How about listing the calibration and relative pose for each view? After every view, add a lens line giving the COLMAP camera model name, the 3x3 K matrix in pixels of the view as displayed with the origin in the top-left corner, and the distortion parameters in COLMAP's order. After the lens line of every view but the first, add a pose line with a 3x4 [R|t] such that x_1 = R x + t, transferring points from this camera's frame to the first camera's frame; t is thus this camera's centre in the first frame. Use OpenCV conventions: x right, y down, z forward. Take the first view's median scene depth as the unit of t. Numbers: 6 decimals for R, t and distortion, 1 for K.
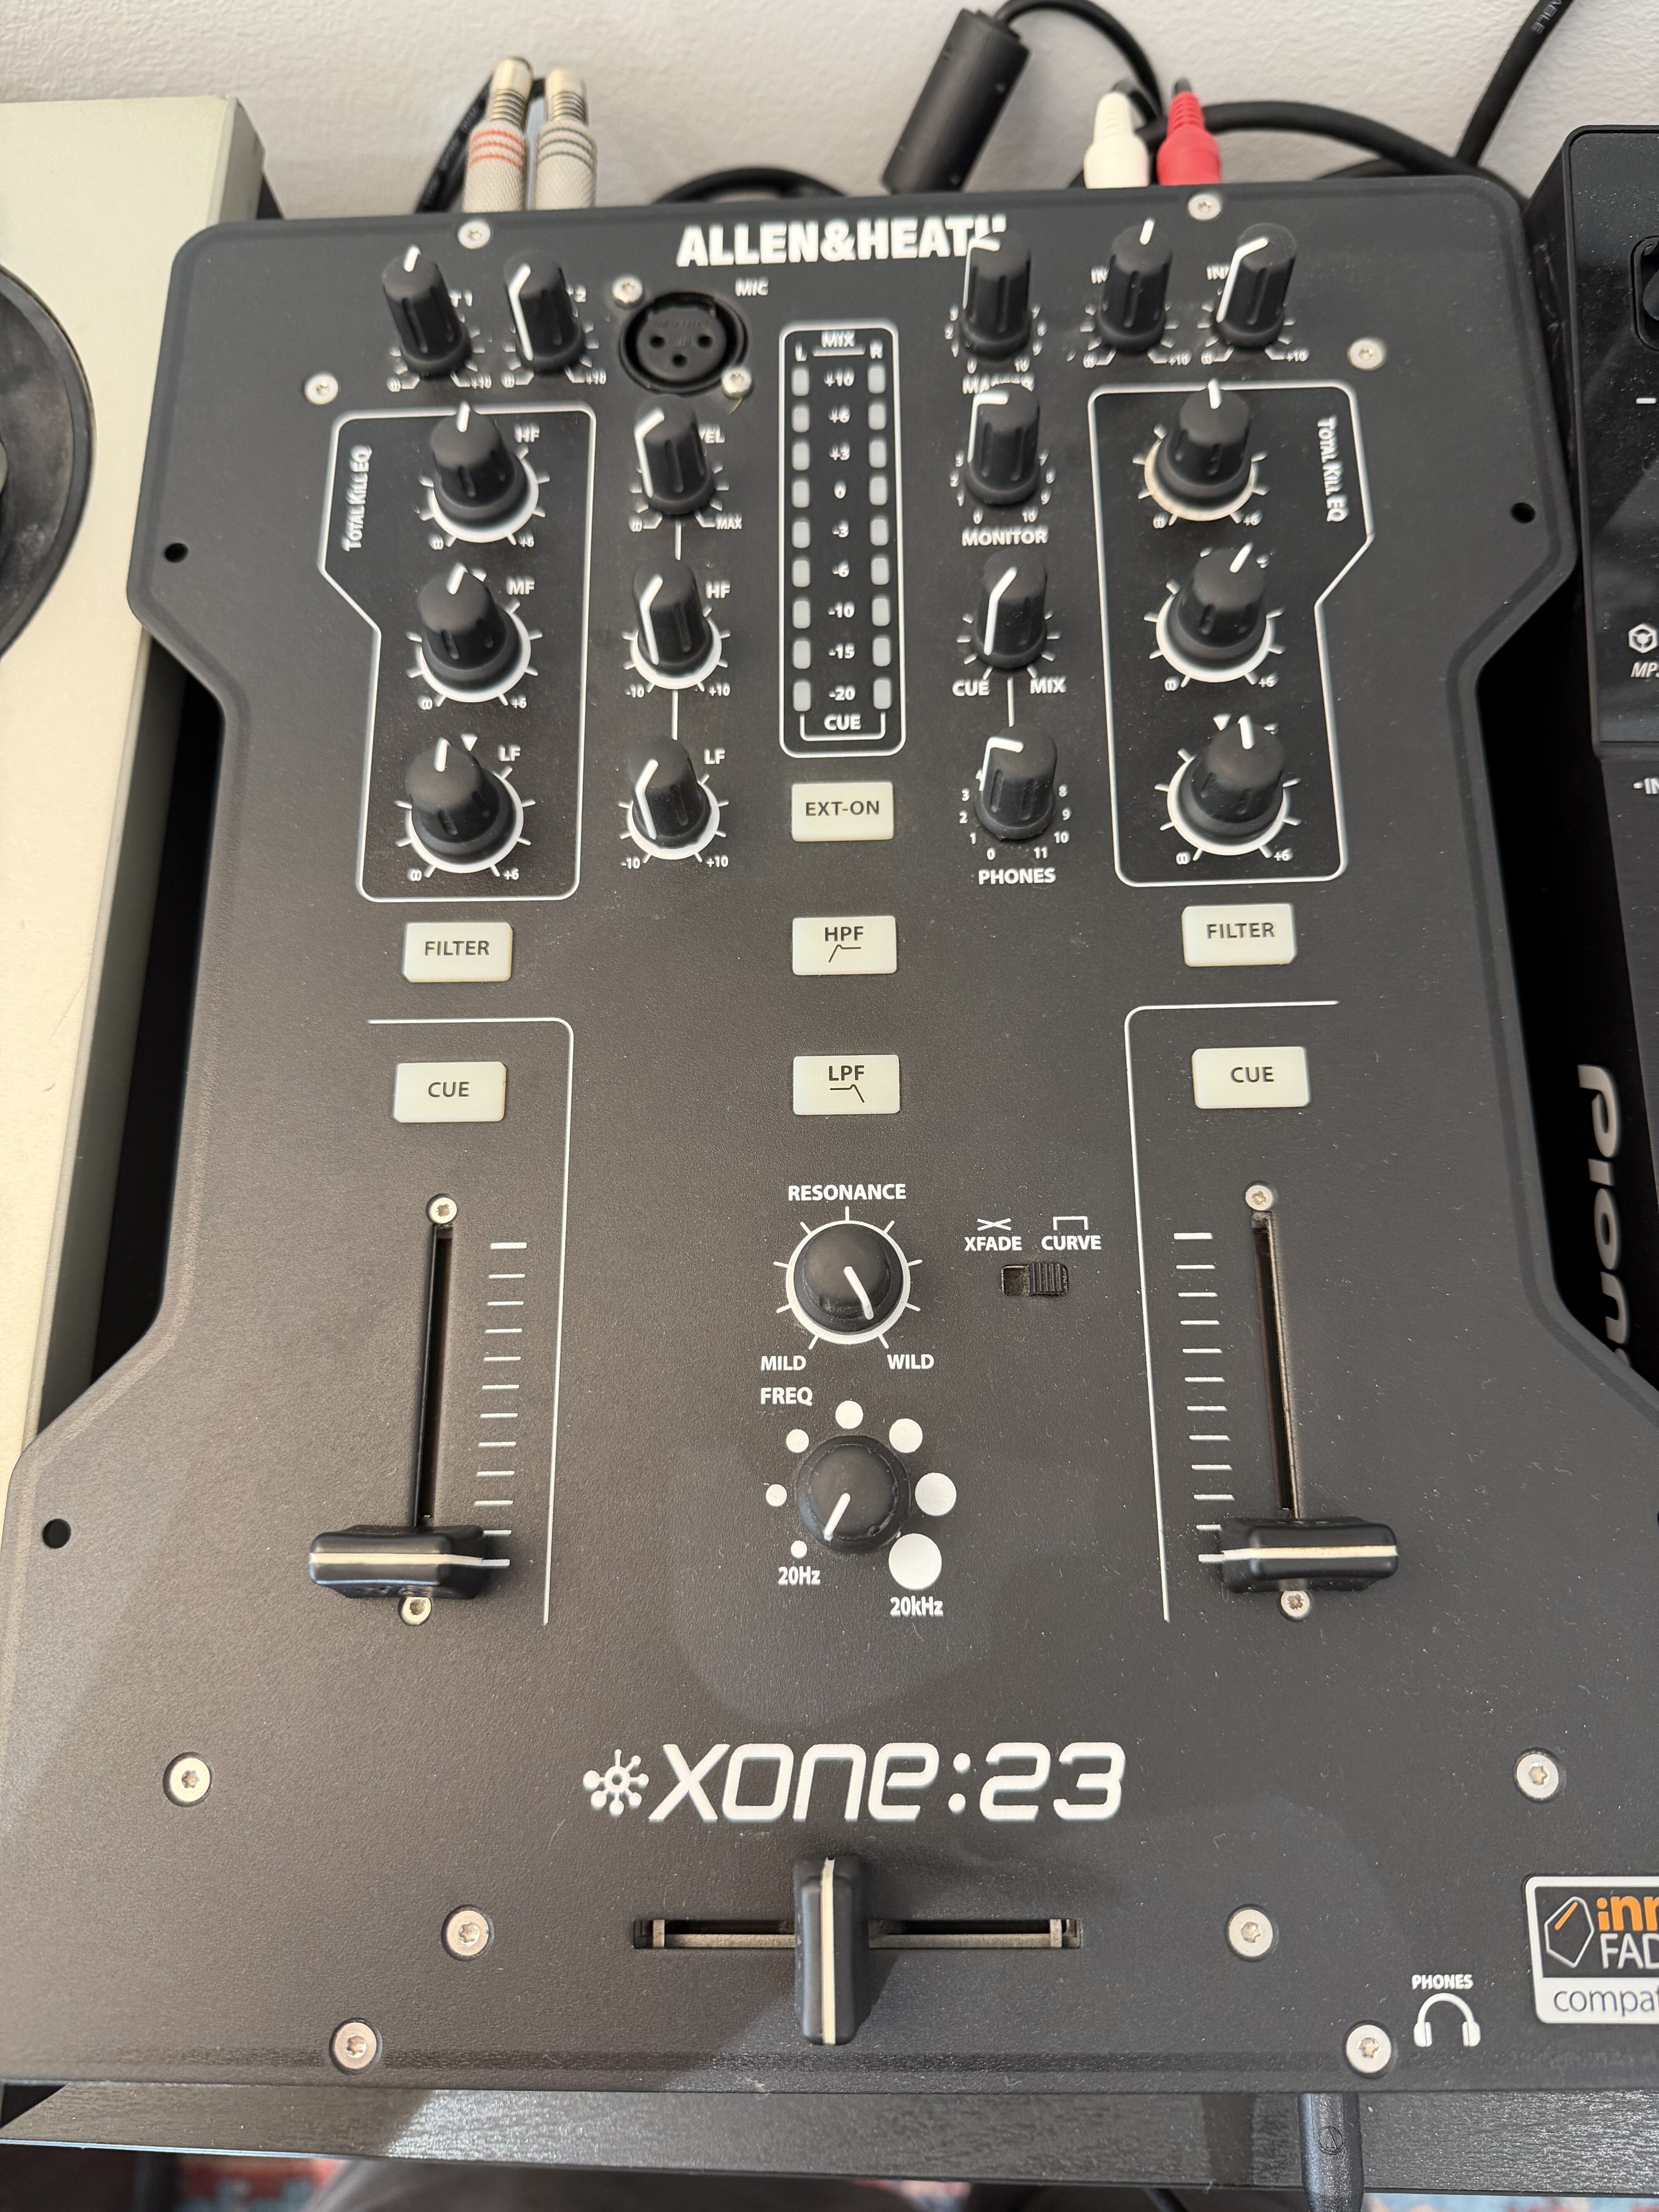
lens RADIAL K [[1515.4, 0, 829.5], [0, 1515.4, 1106.0], [0, 0, 1]] dist [0.097480, -0.161213]
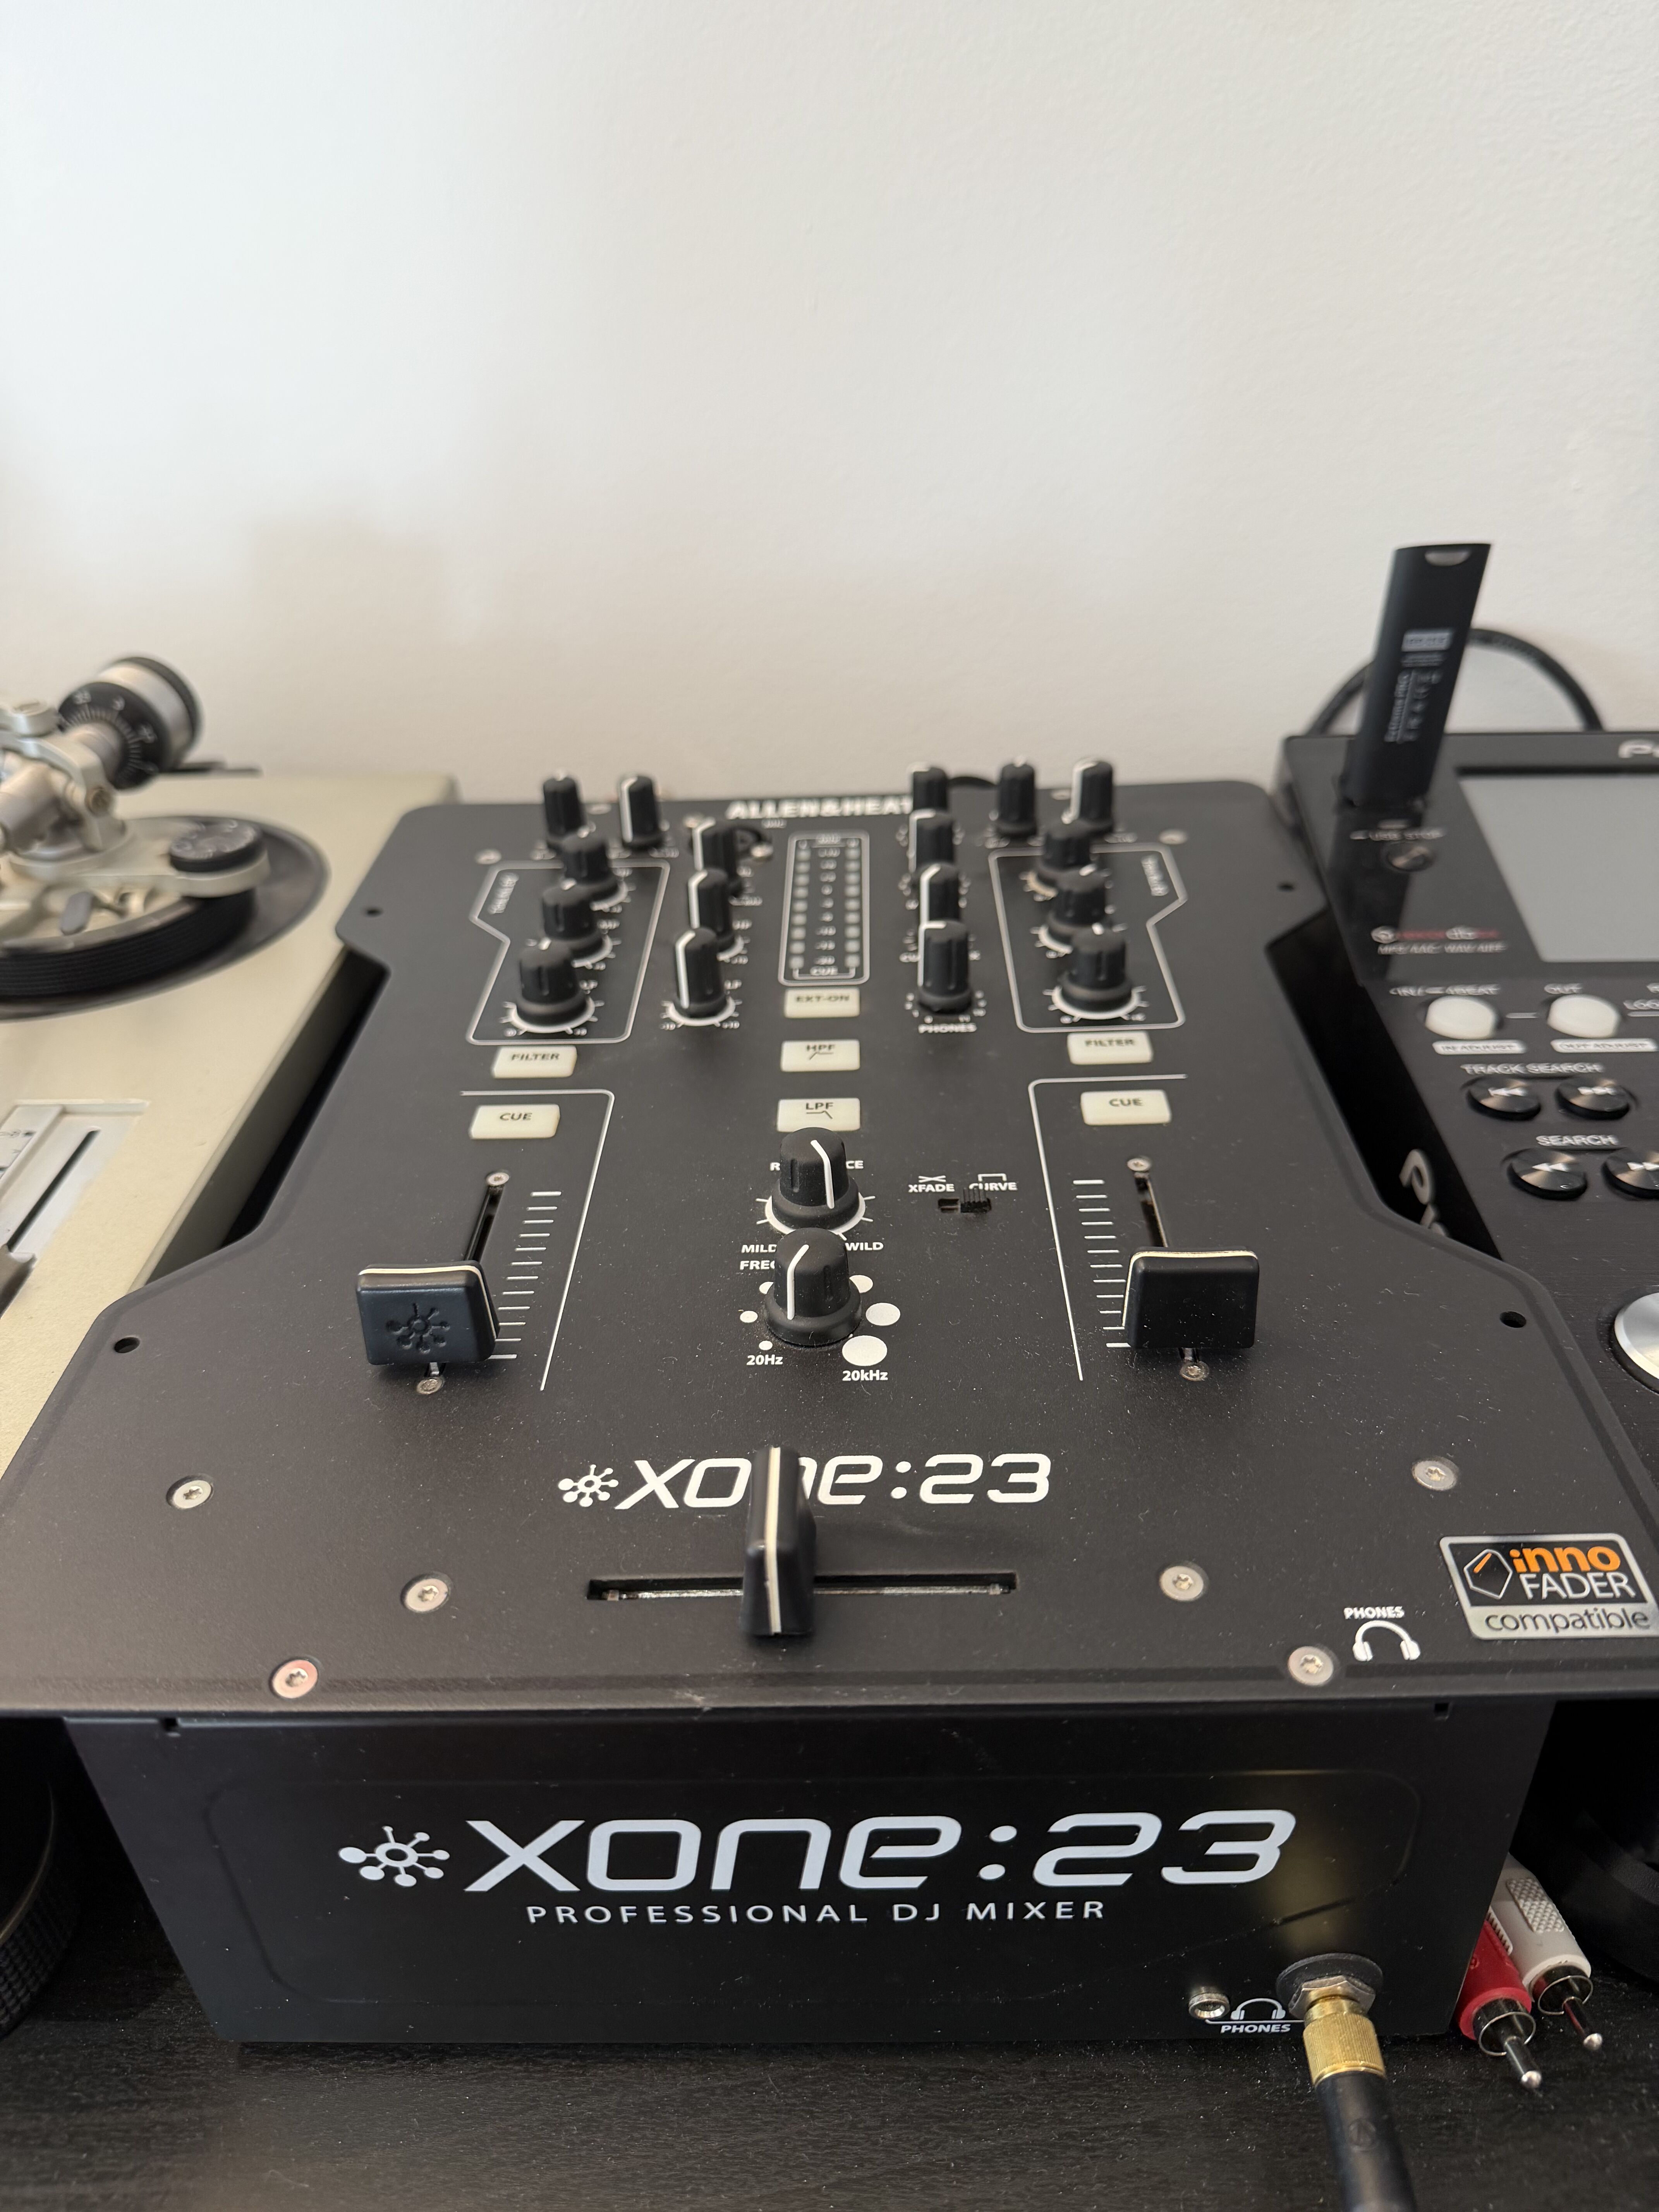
lens RADIAL K [[1515.4, 0, 829.5], [0, 1515.4, 1106.0], [0, 0, 1]] dist [0.097480, -0.161213]
pose [[0.999762, 0.016098, -0.014706, 0.040859], [-0.021788, 0.763727, -0.645172, 0.854692], [0.000845, 0.645339, 0.763896, -0.005227]]
